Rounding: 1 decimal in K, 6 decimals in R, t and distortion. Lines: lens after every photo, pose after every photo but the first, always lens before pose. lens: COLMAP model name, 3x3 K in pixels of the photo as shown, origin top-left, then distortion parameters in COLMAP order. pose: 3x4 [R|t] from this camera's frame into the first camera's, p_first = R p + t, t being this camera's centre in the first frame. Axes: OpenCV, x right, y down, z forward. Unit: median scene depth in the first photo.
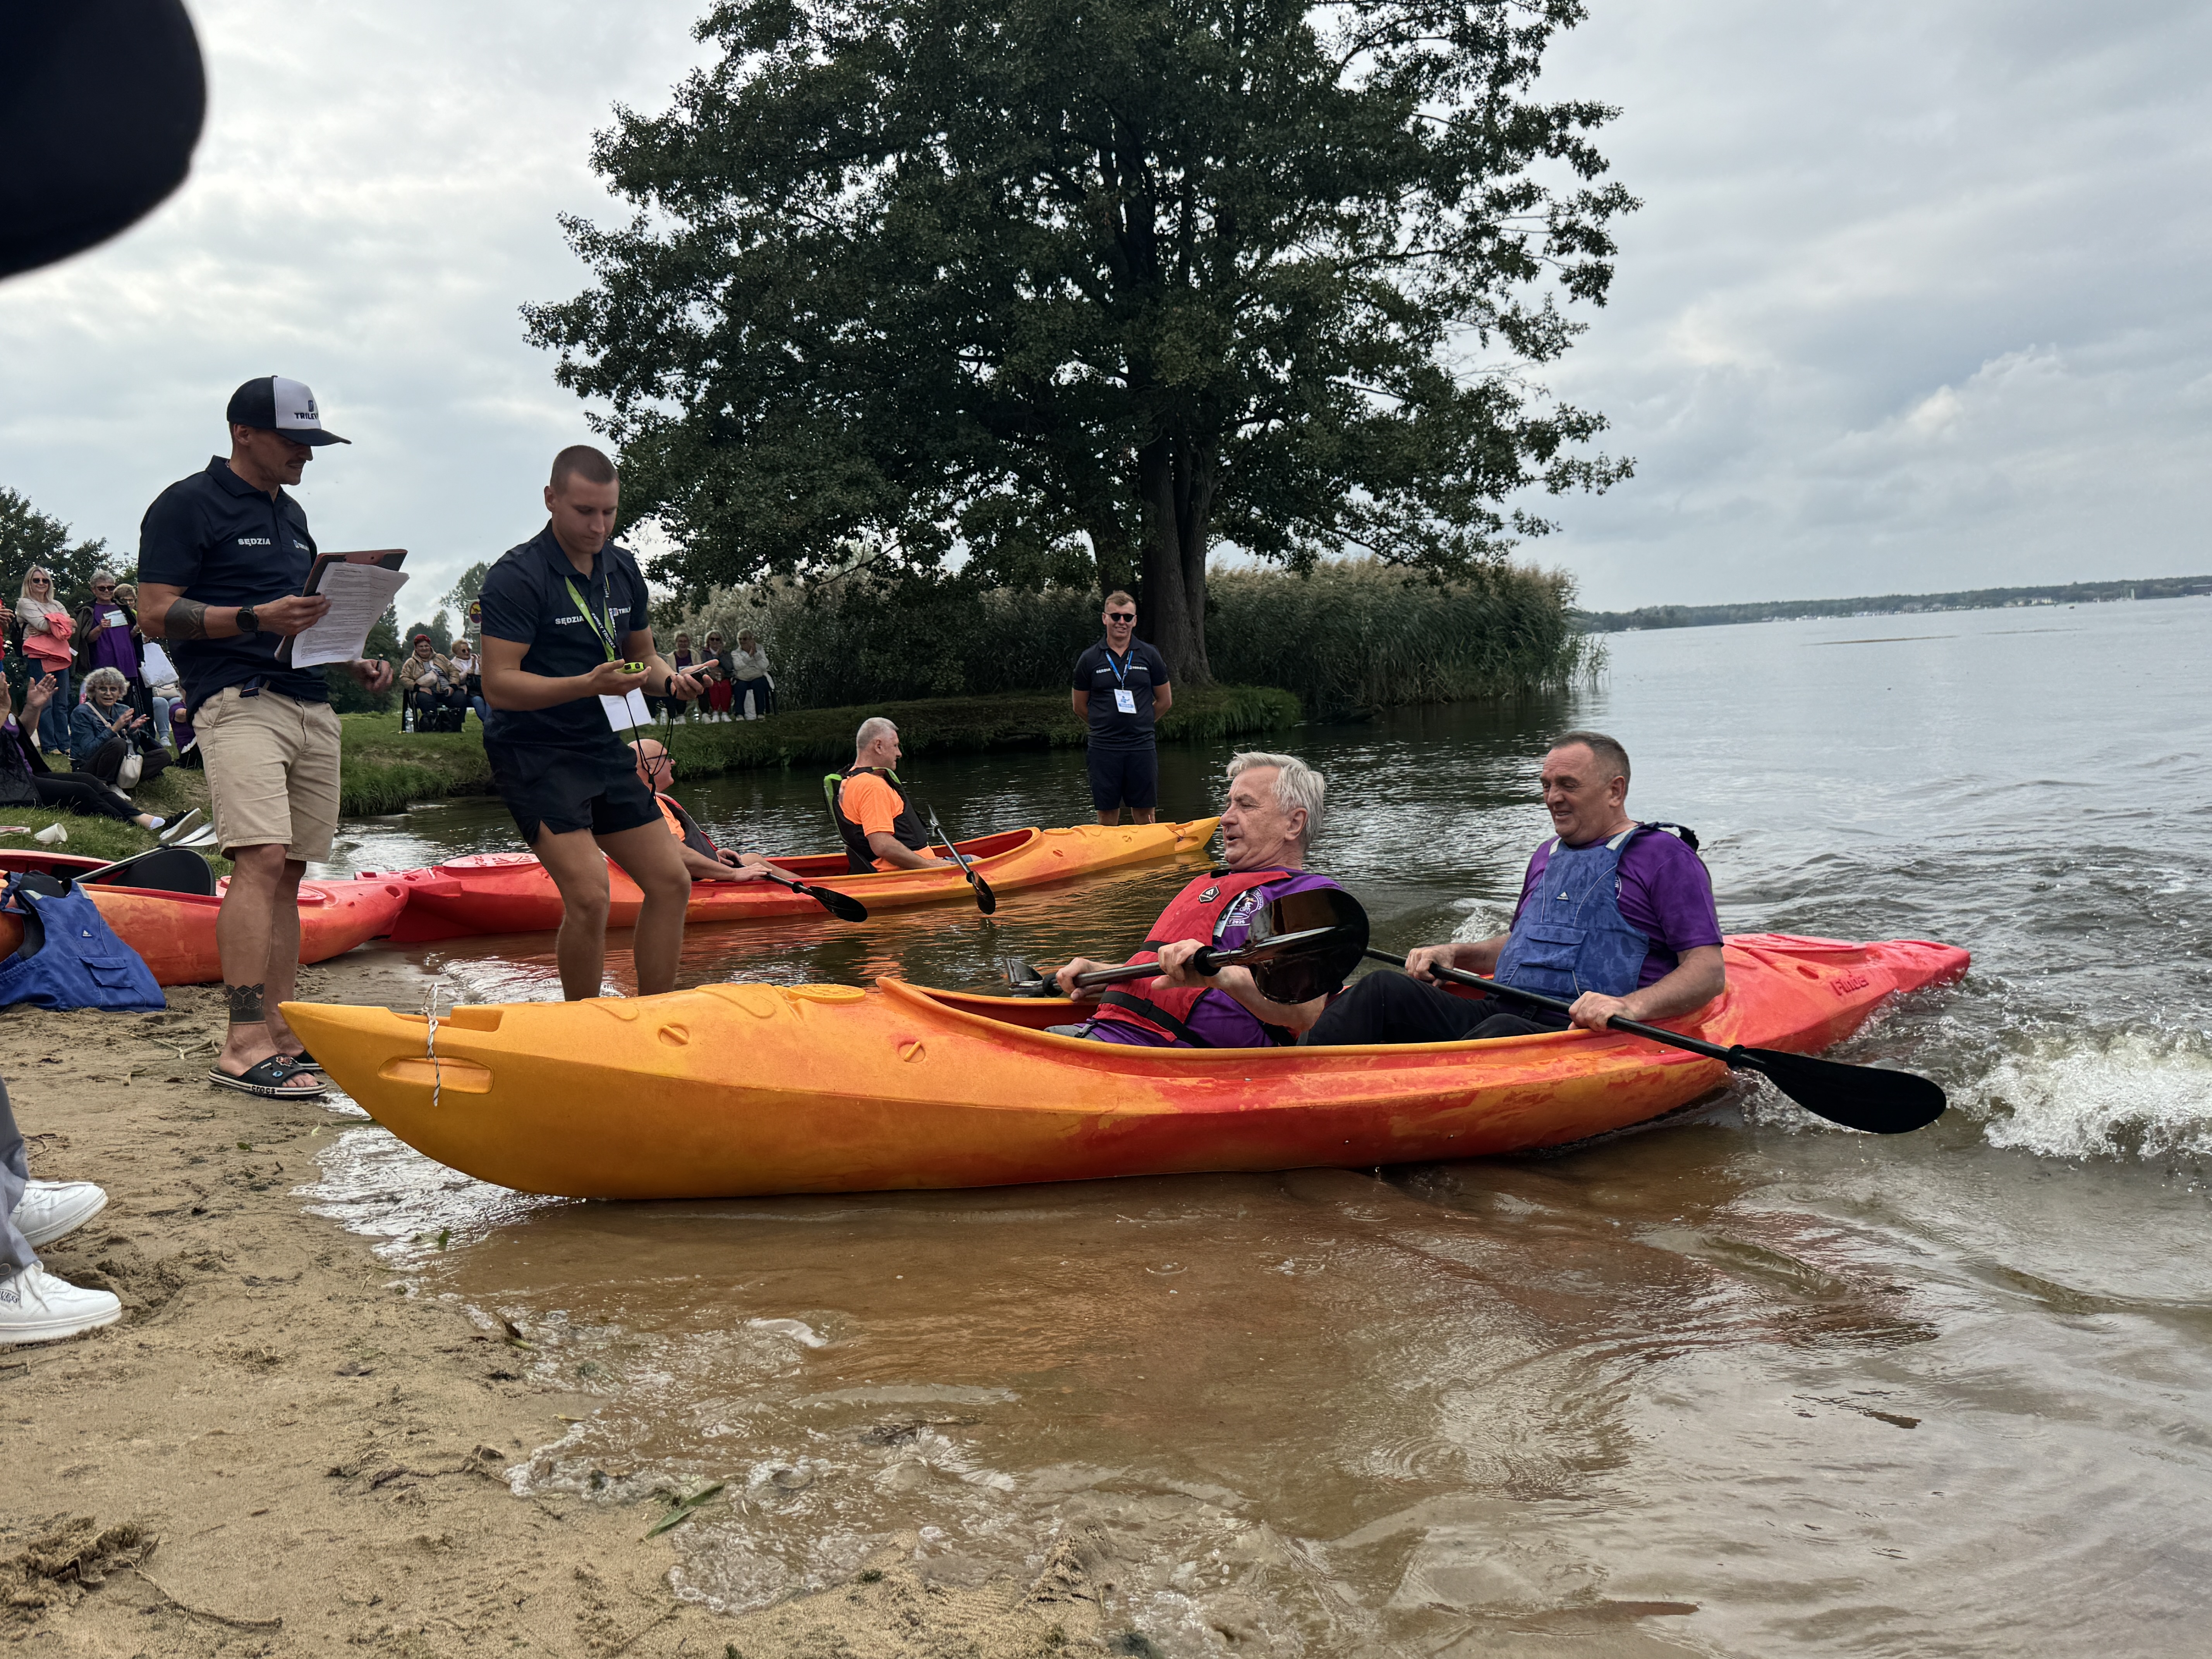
lens RADIAL K [[1746.9, 0, 1106.0], [0, 1746.9, 829.5], [0, 0, 1]] dist [0.117364, -0.176004]
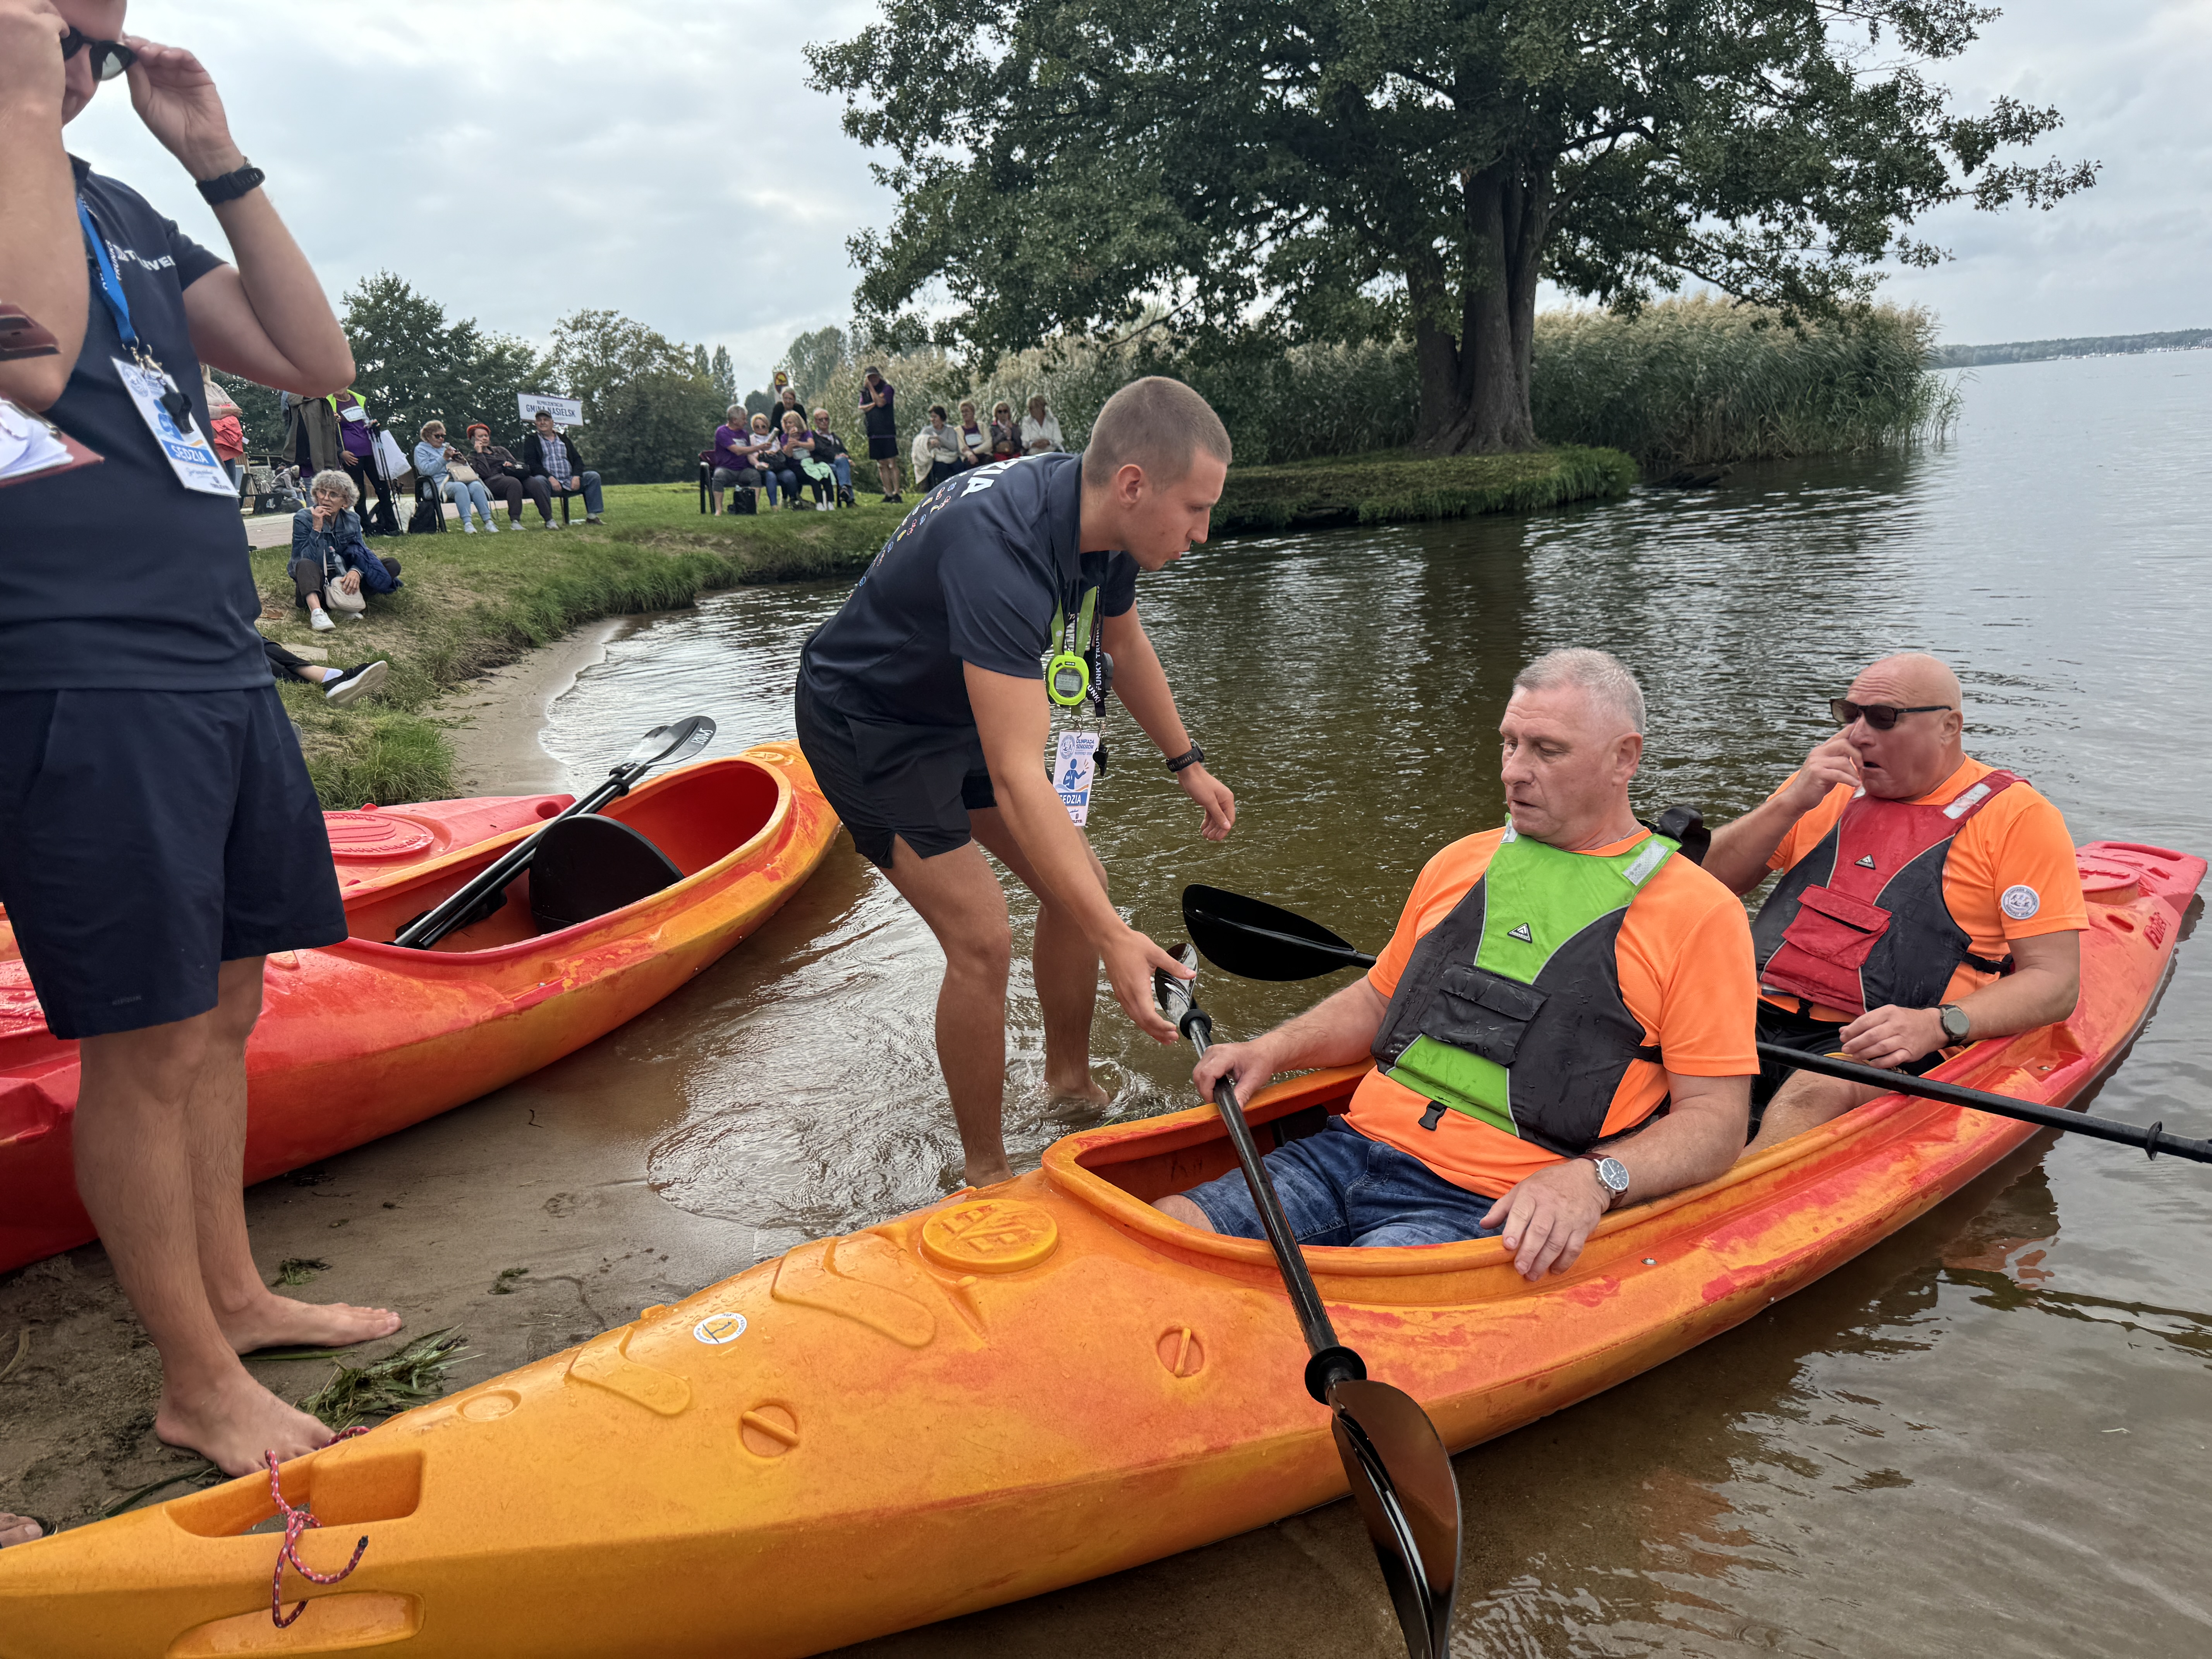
lens RADIAL K [[1644.6, 0, 1108.4], [0, 1644.6, 867.5], [0, 0, 1]] dist [0.015049, -0.029279]
pose [[0.986859, 0.024918, -0.159654, -0.019076], [0.002859, 0.985190, 0.171441, -0.015150], [0.161561, -0.169645, 0.972172, 0.099423]]
